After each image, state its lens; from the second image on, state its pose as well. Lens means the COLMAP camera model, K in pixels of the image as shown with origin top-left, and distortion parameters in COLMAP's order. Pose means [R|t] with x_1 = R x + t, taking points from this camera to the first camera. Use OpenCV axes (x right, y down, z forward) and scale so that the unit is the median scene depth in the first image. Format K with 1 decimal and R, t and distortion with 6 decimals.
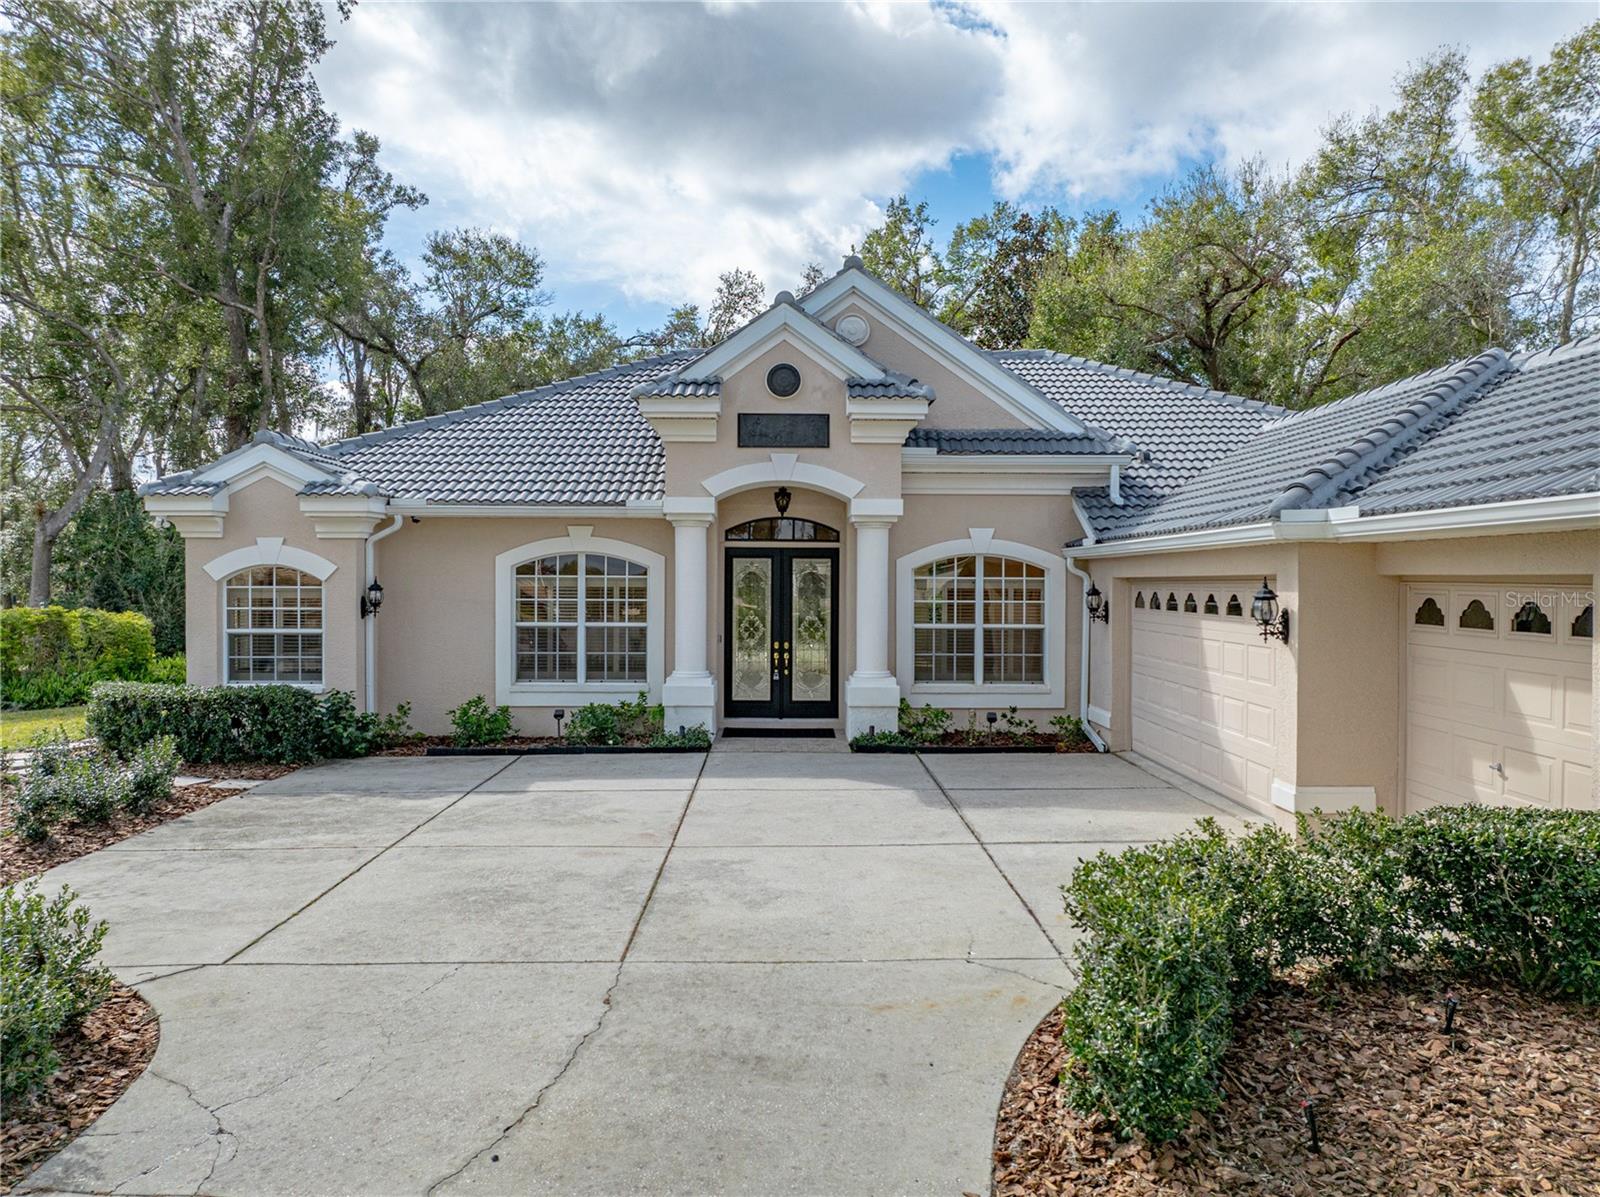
lens RADIAL K [[1094.4, 0, 819.8], [0, 1094.4, 564.9], [0, 0, 1]] dist [-0.018086, -0.003188]
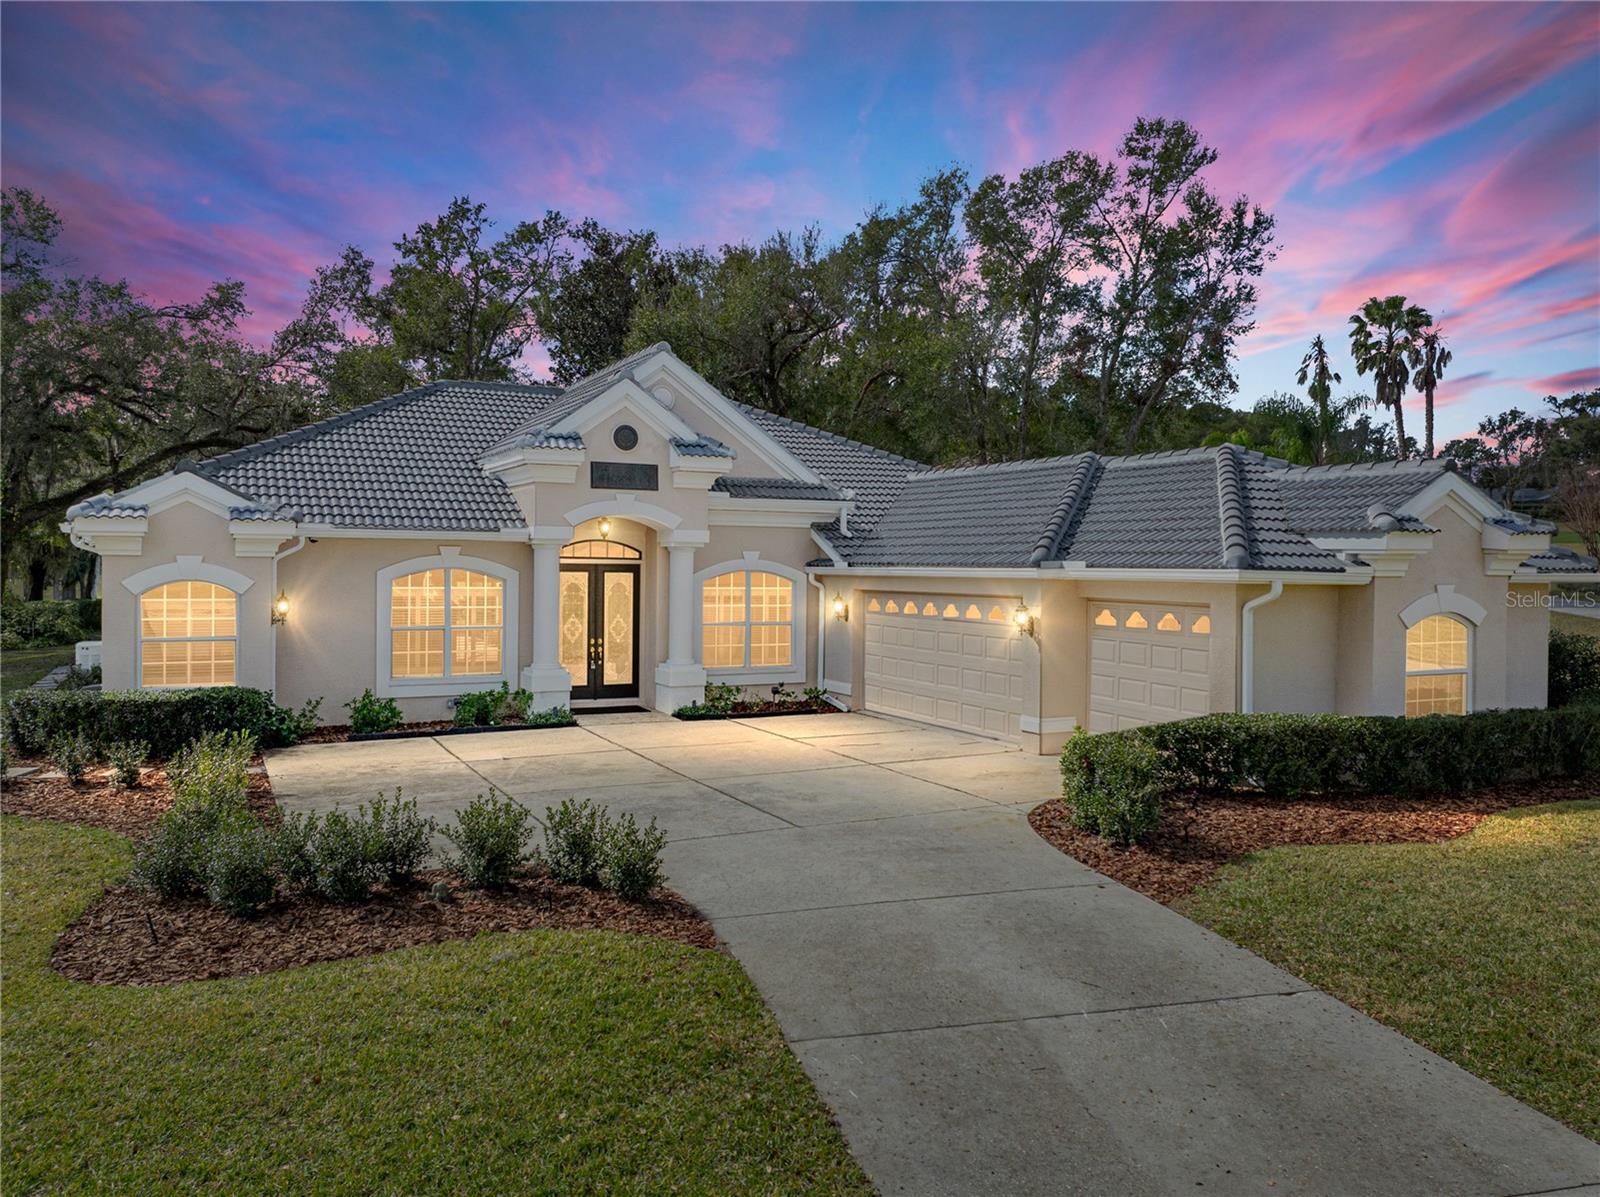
lens RADIAL K [[1094.4, 0, 760.6], [0, 1094.4, 534.6], [0, 0, 1]] dist [-0.018086, -0.003188]
pose [[0.915930, 0.016754, 0.400987, -0.387993], [-0.011273, 0.999808, -0.016025, -0.033020], [-0.401179, 0.010157, 0.915943, -0.243857]]
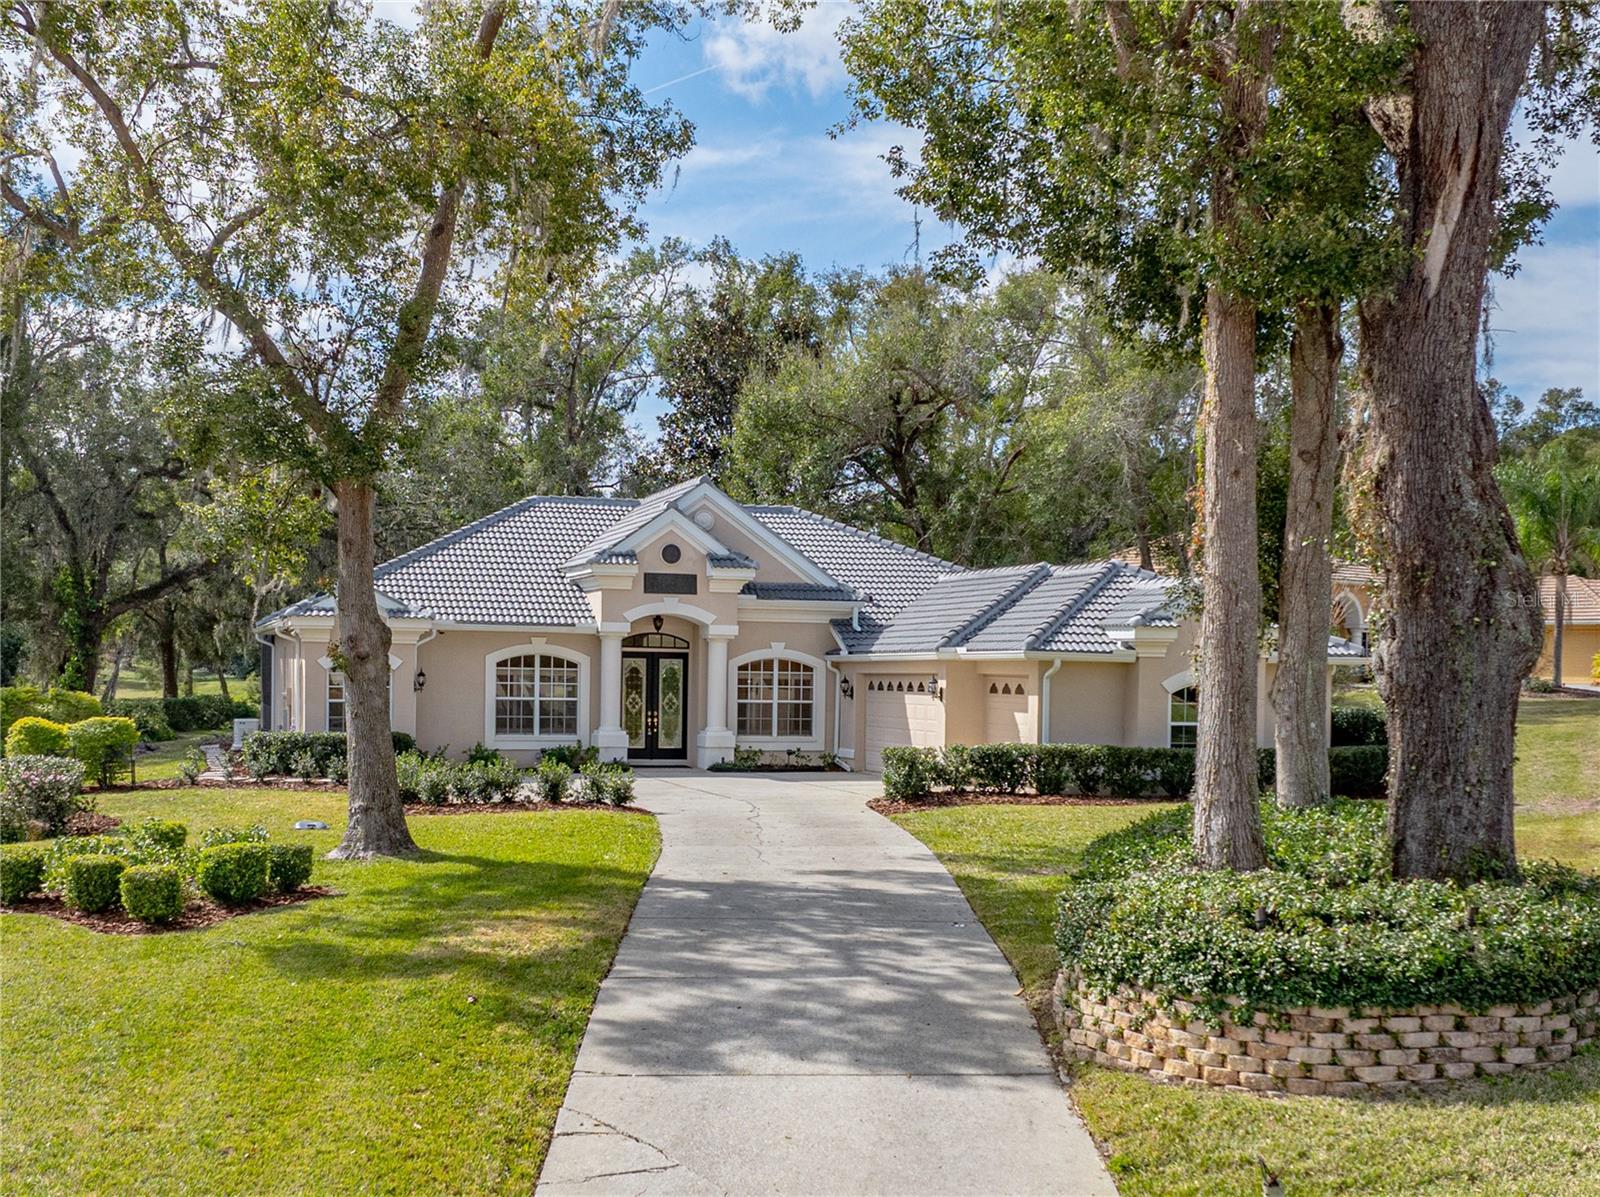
lens RADIAL K [[1594.3, 0, 803.4], [0, 1594.3, 608.0], [0, 0, 1]] dist [-0.013408, 0.000000]
pose [[0.957631, 0.022437, 0.287122, -0.517743], [-0.014768, 0.999475, -0.028848, -0.016794], [-0.287619, 0.023385, 0.957459, -1.346636]]
